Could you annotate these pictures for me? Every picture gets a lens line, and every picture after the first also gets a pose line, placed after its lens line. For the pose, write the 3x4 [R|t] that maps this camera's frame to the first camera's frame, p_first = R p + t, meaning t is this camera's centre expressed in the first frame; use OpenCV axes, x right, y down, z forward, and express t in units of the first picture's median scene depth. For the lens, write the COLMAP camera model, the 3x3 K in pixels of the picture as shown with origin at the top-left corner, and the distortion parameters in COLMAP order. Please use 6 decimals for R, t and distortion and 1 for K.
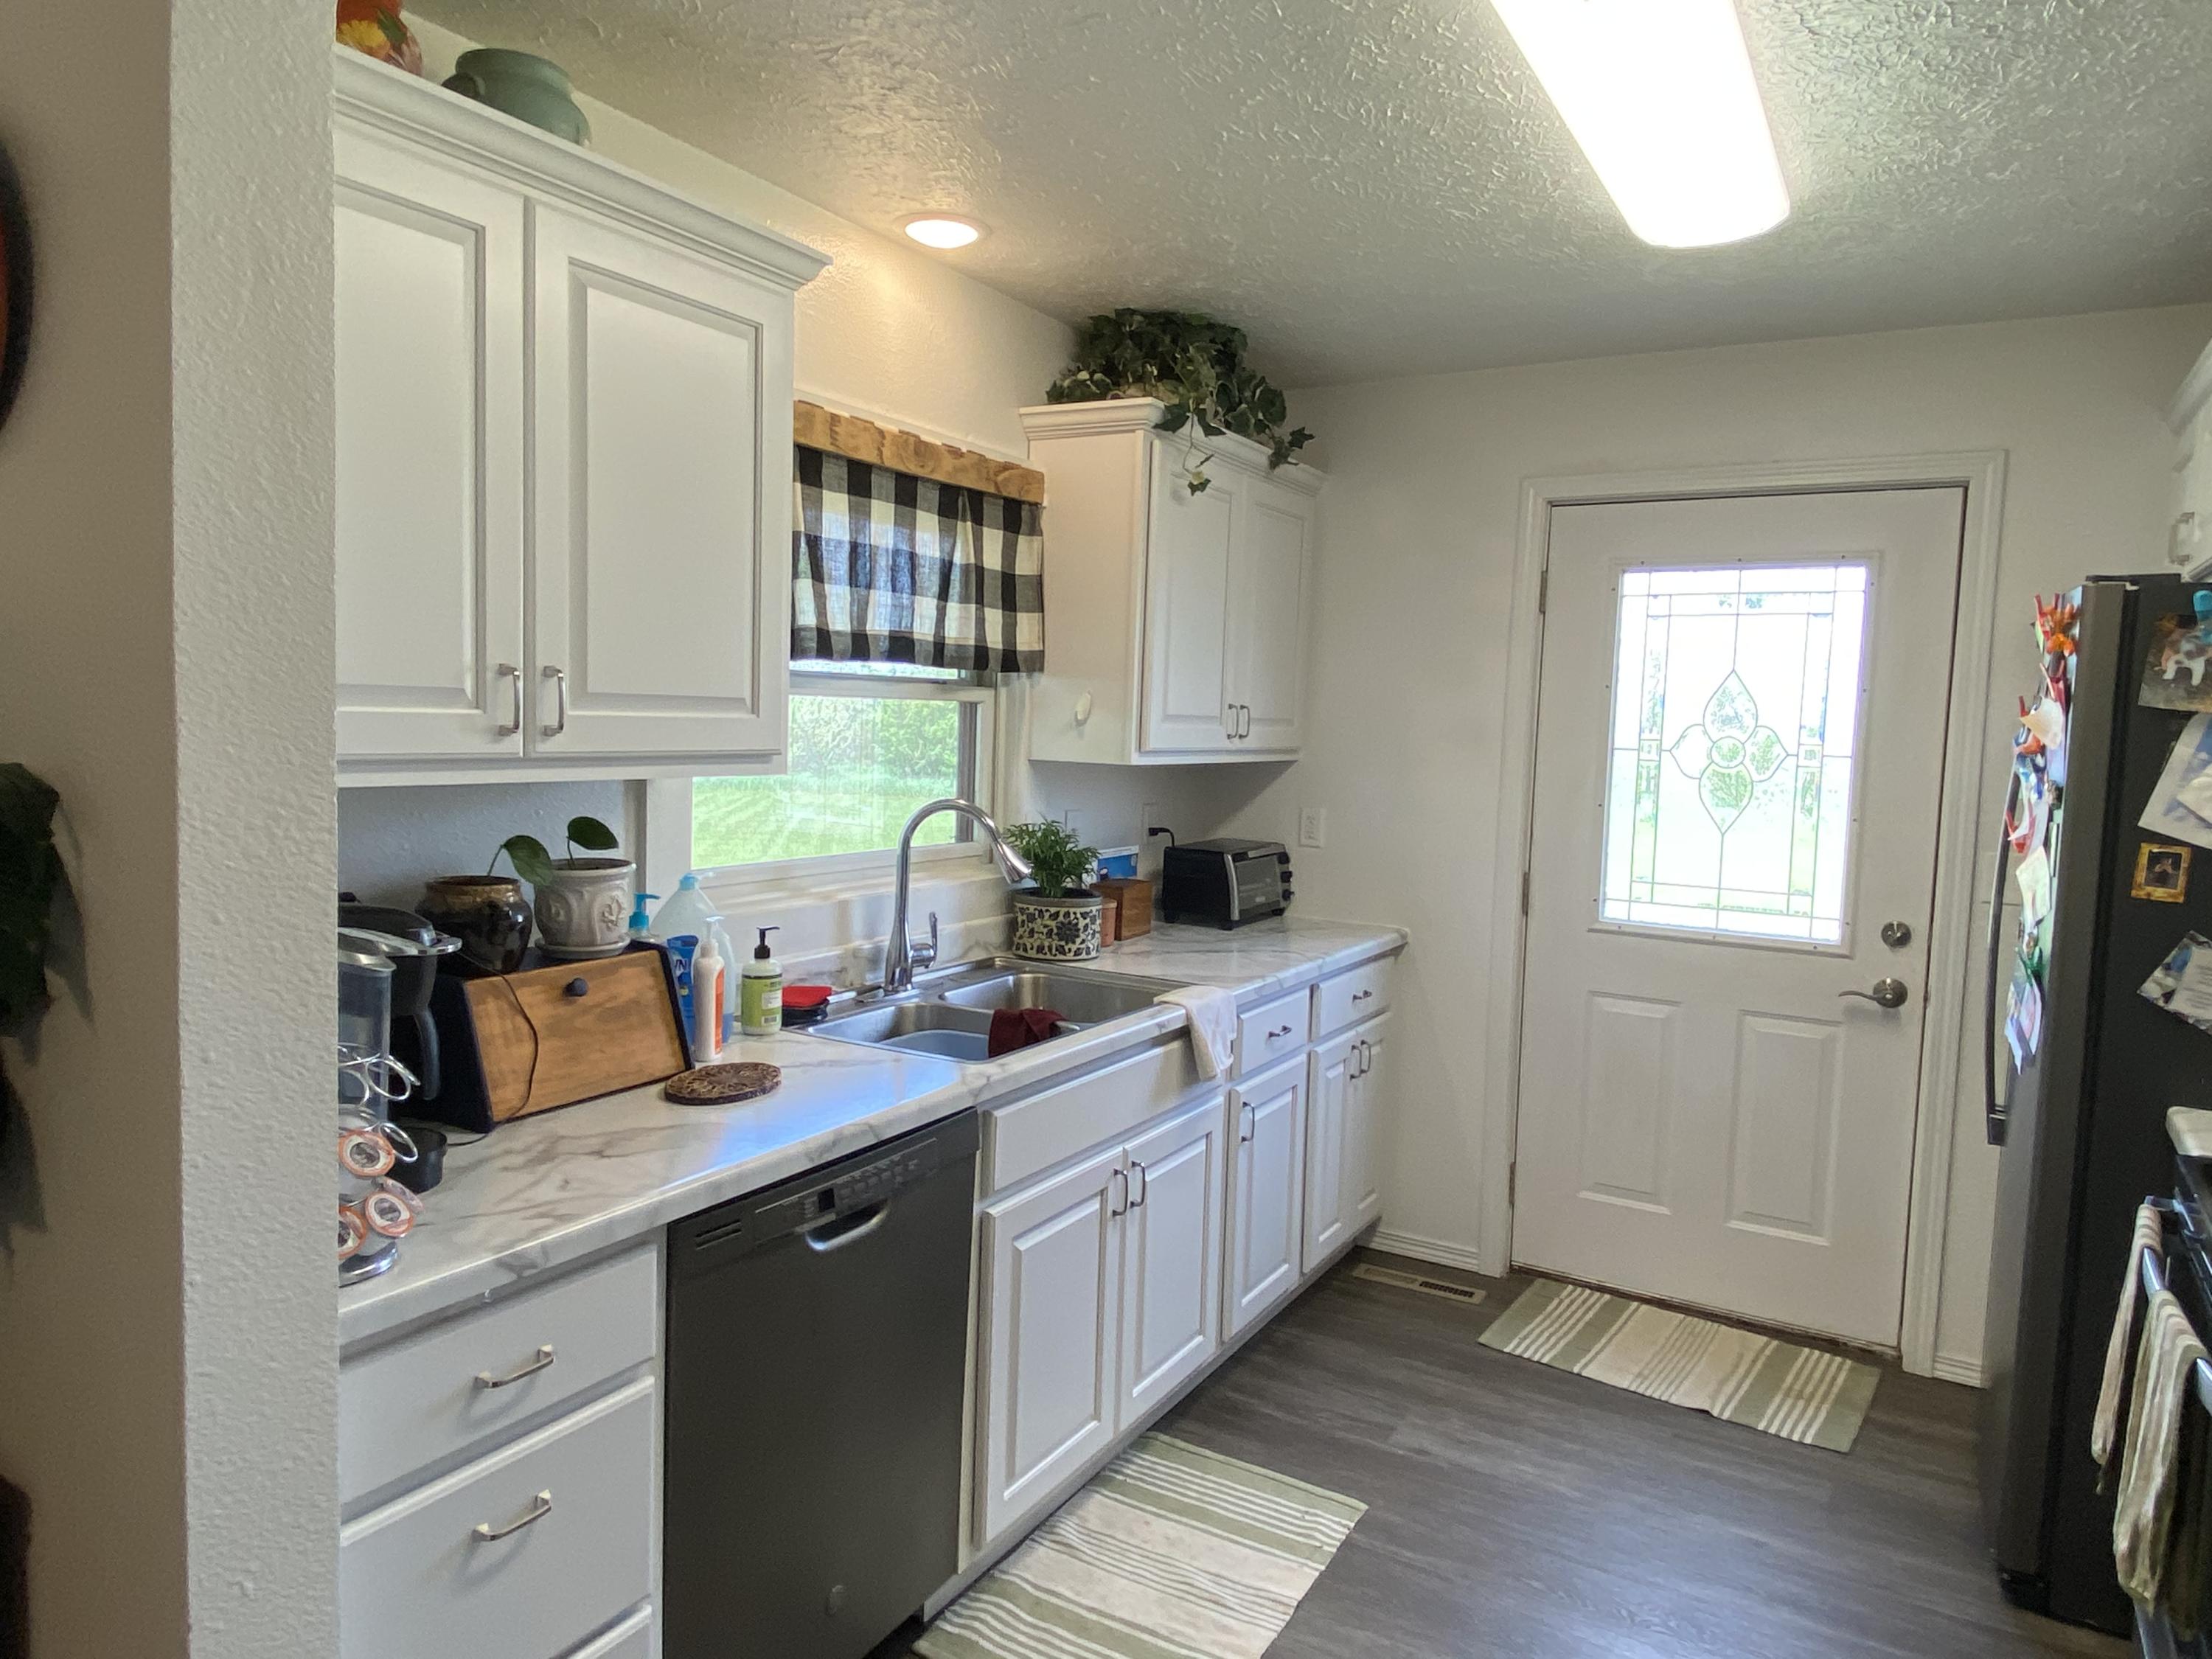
lens RADIAL K [[1394.9, 0, 1112.9], [0, 1394.9, 828.0], [0, 0, 1]] dist [-0.002715, -0.001741]
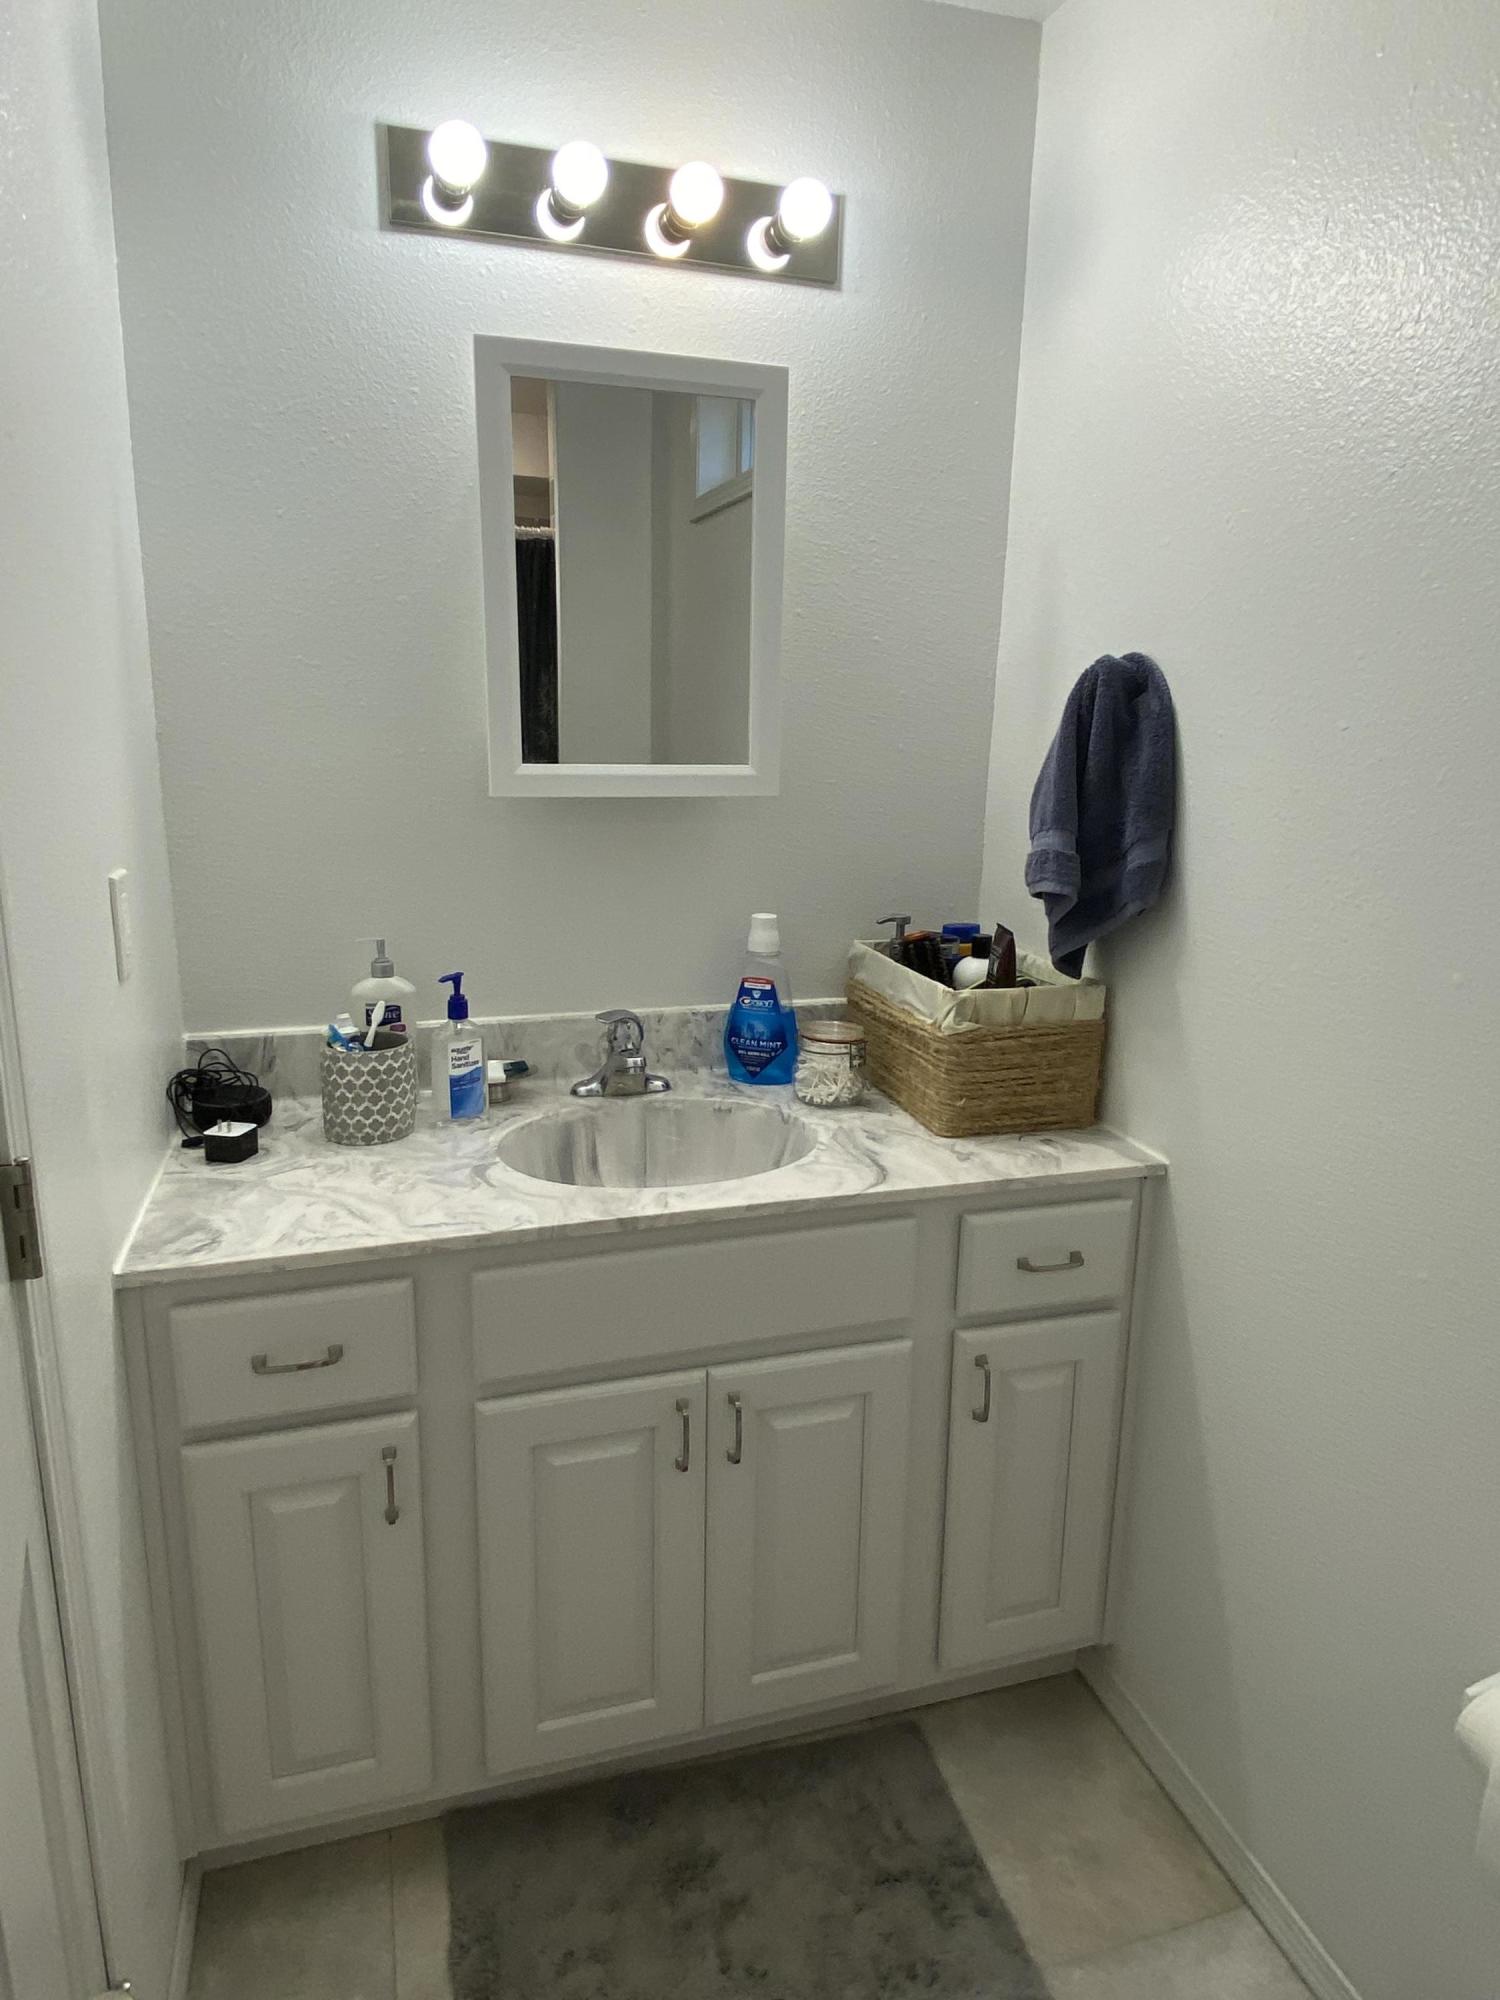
lens RADIAL K [[1210.4, 0, 748.7], [0, 1210.4, 998.6], [0, 0, 1]] dist [0.047605, -0.057734]
pose [[0.741267, 0.149617, -0.654323, 0.350785], [-0.048762, 0.984268, 0.169821, -0.045986], [0.669437, -0.093976, 0.736901, 0.550908]]
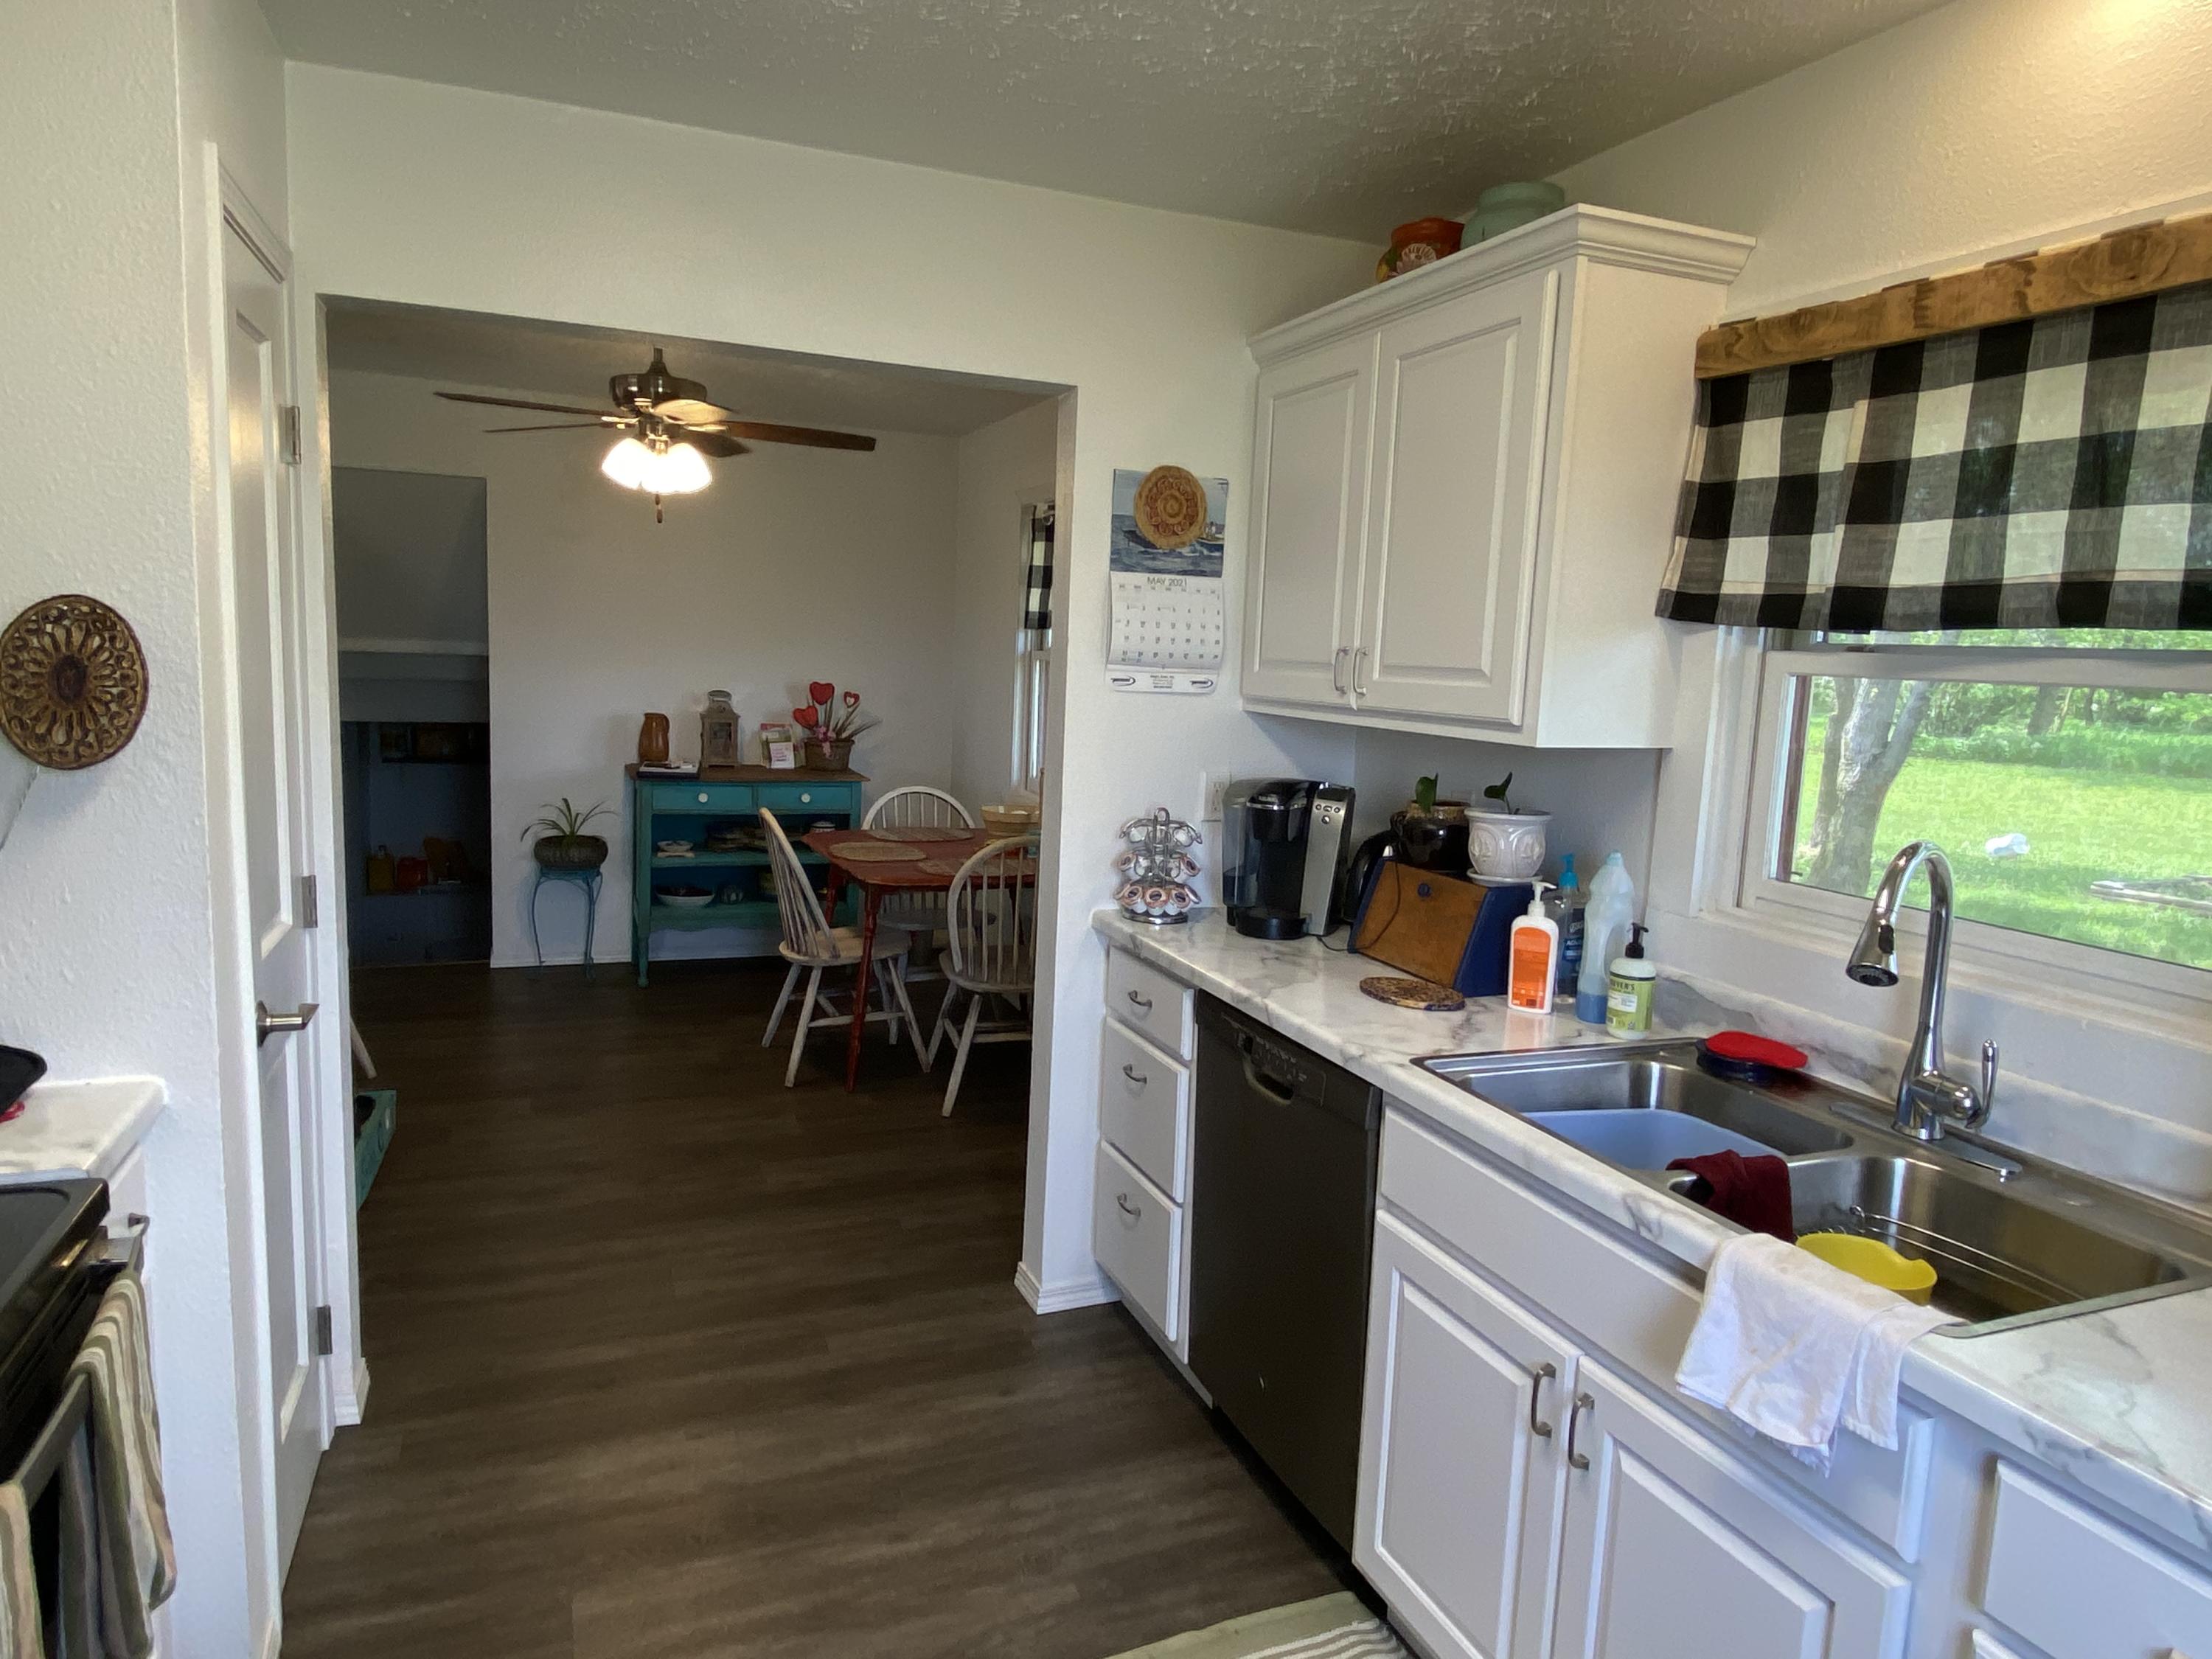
lens RADIAL K [[1338.7, 0, 1099.0], [0, 1338.7, 819.4], [0, 0, 1]] dist [0.047605, -0.057734]
pose [[-0.607150, 0.042230, -0.793464, 0.645621], [-0.125014, 0.981073, 0.147875, -0.080953], [0.784691, 0.188976, -0.590379, 1.183841]]
